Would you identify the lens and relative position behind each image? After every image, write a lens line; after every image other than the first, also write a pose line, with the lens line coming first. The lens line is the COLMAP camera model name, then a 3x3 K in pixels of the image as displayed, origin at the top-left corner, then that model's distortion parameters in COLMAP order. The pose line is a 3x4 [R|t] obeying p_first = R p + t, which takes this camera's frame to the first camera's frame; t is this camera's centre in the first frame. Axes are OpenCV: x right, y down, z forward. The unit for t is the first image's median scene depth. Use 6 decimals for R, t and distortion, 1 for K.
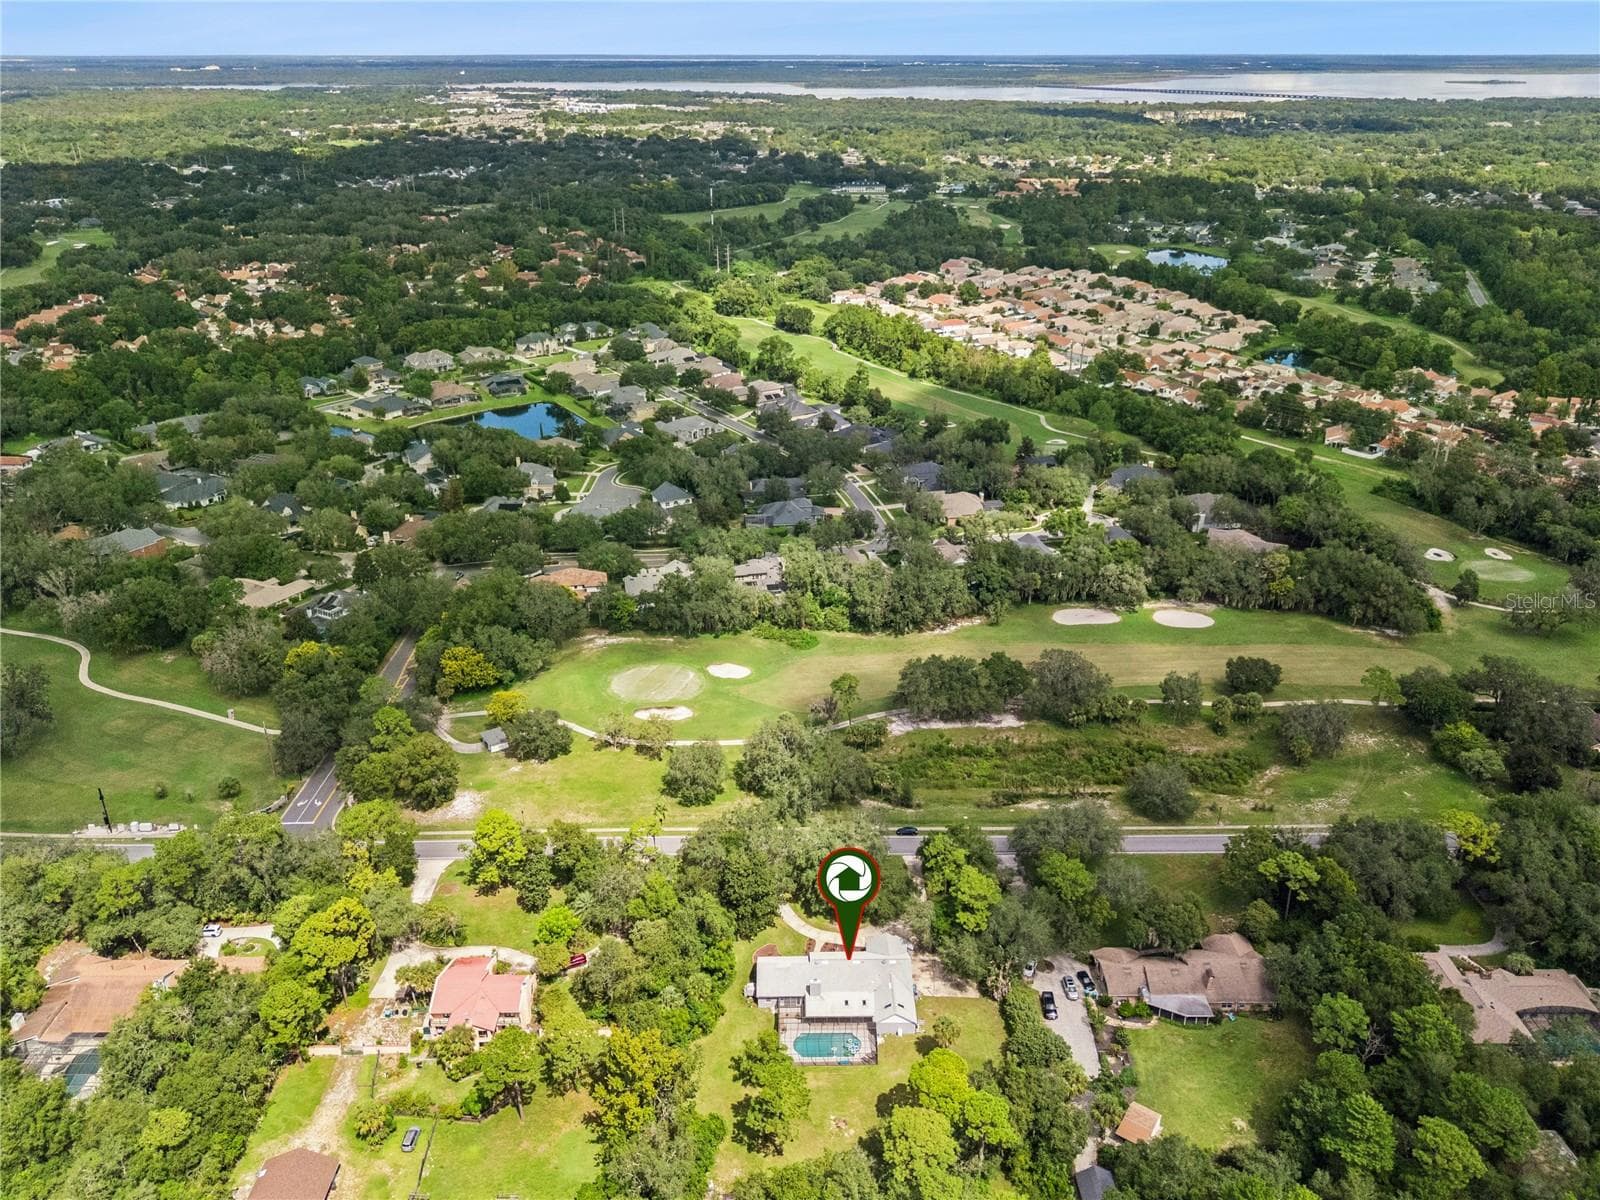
lens RADIAL K [[1180.7, 0, 791.4], [0, 1180.7, 602.0], [0, 0, 1]] dist [0.032475, -0.022920]
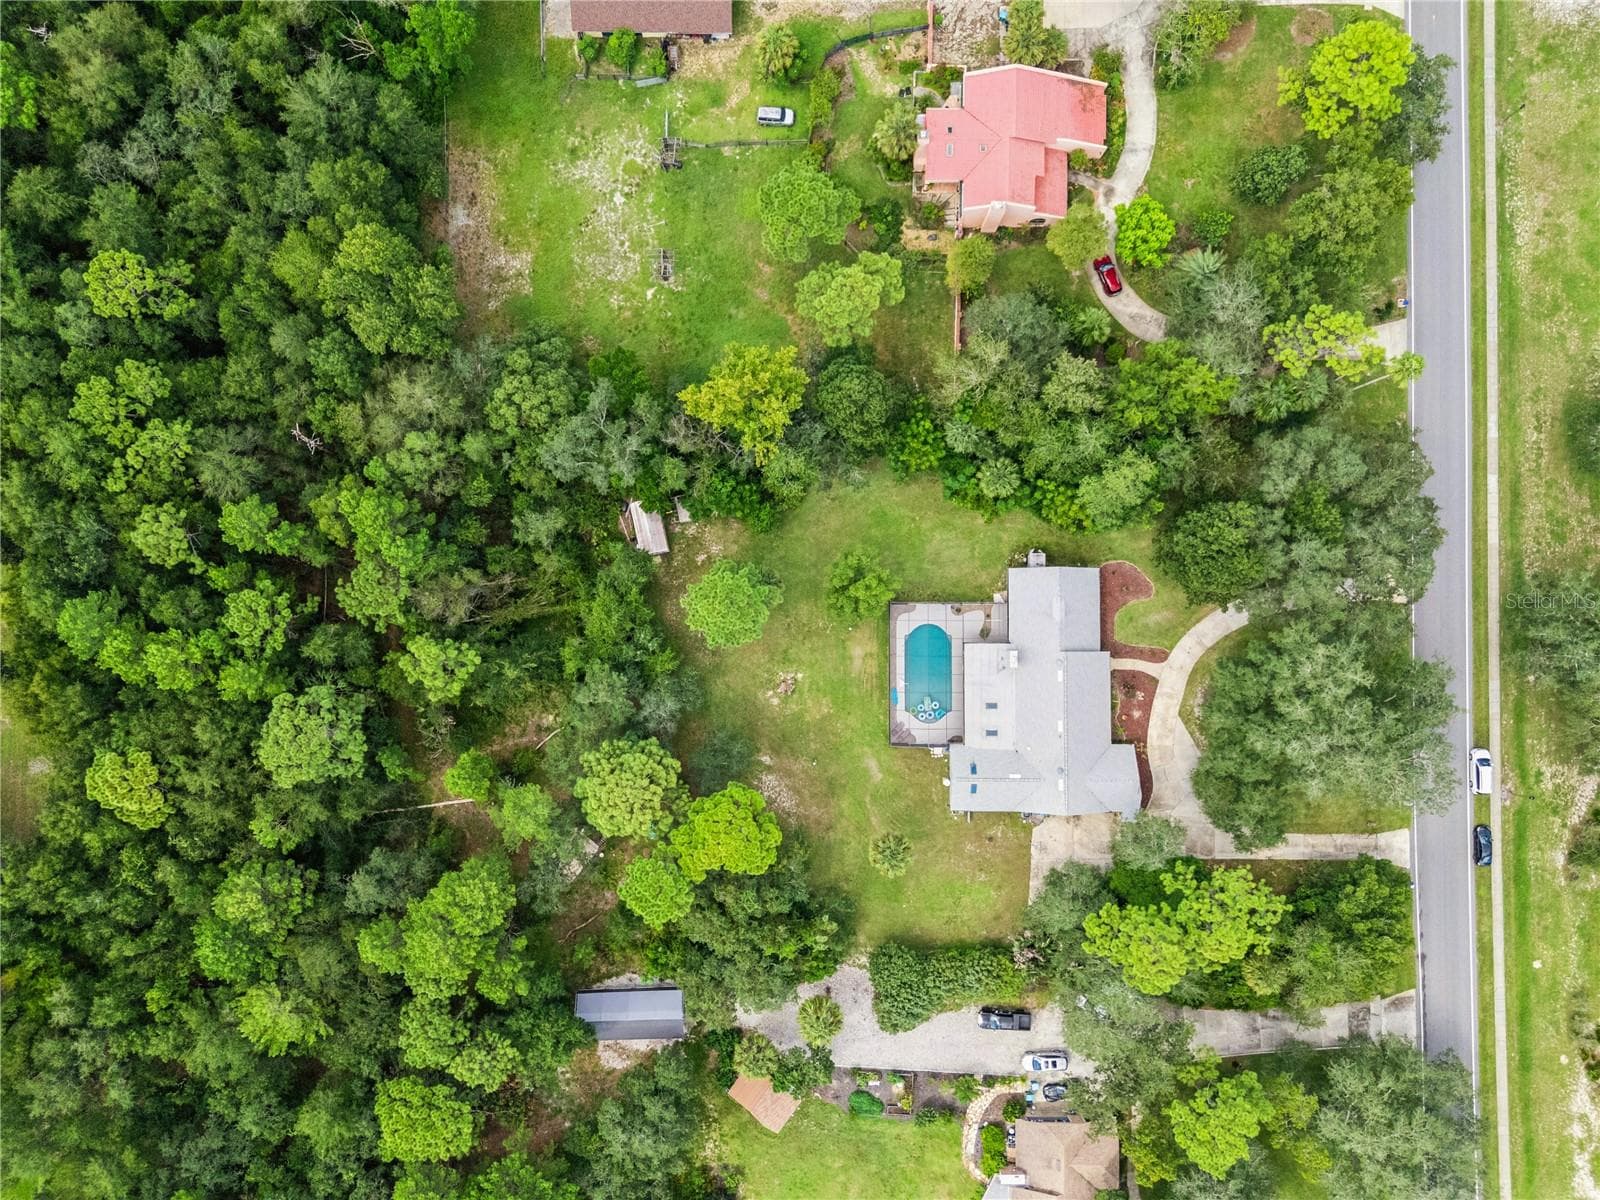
lens RADIAL K [[1180.7, 0, 789.7], [0, 1180.7, 604.3], [0, 0, 1]] dist [0.032475, -0.022920]
pose [[-0.005107, 0.999624, -0.026958, 0.008669], [-0.394633, 0.022756, 0.918557, -0.214576], [0.918825, 0.015329, 0.394368, 0.631691]]
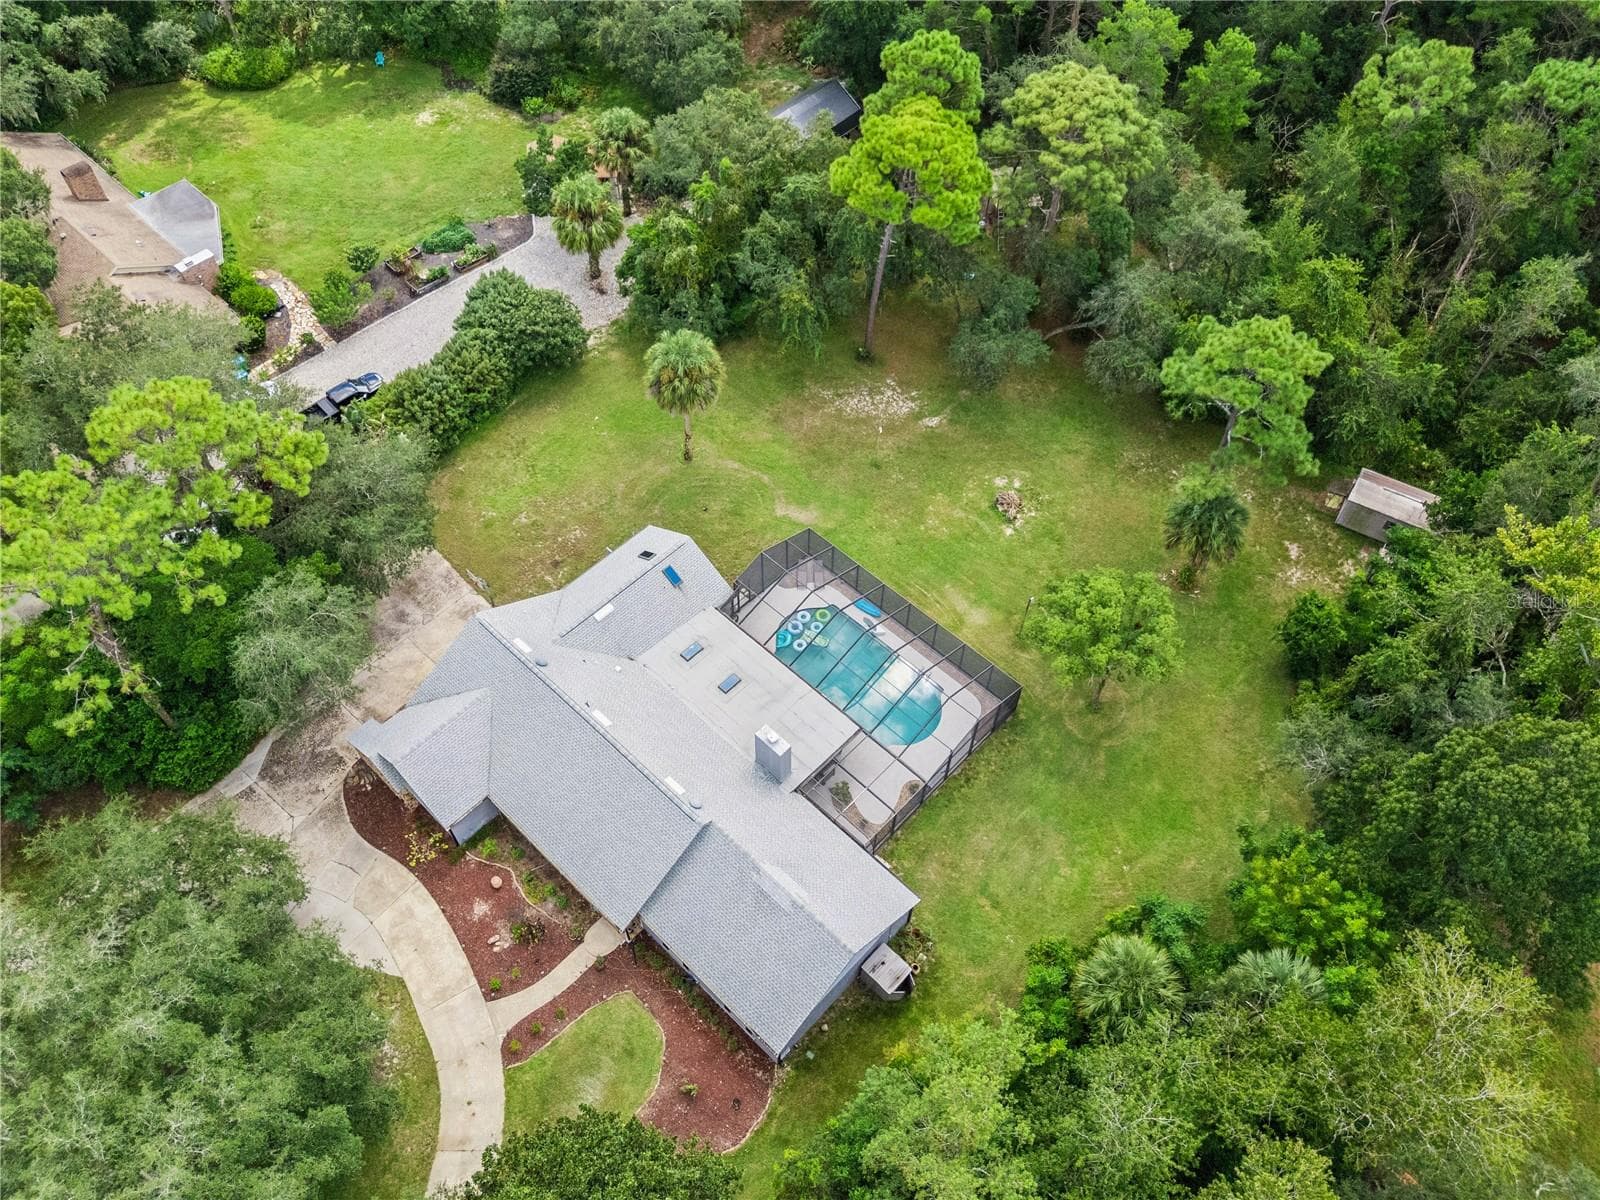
lens RADIAL K [[1180.7, 0, 801.0], [0, 1180.7, 600.1], [0, 0, 1]] dist [0.032475, -0.022920]
pose [[-0.721276, -0.568431, 0.395786, -0.079447], [0.272132, 0.292902, 0.916598, 0.044166], [-0.636950, 0.768827, -0.056575, 0.975742]]
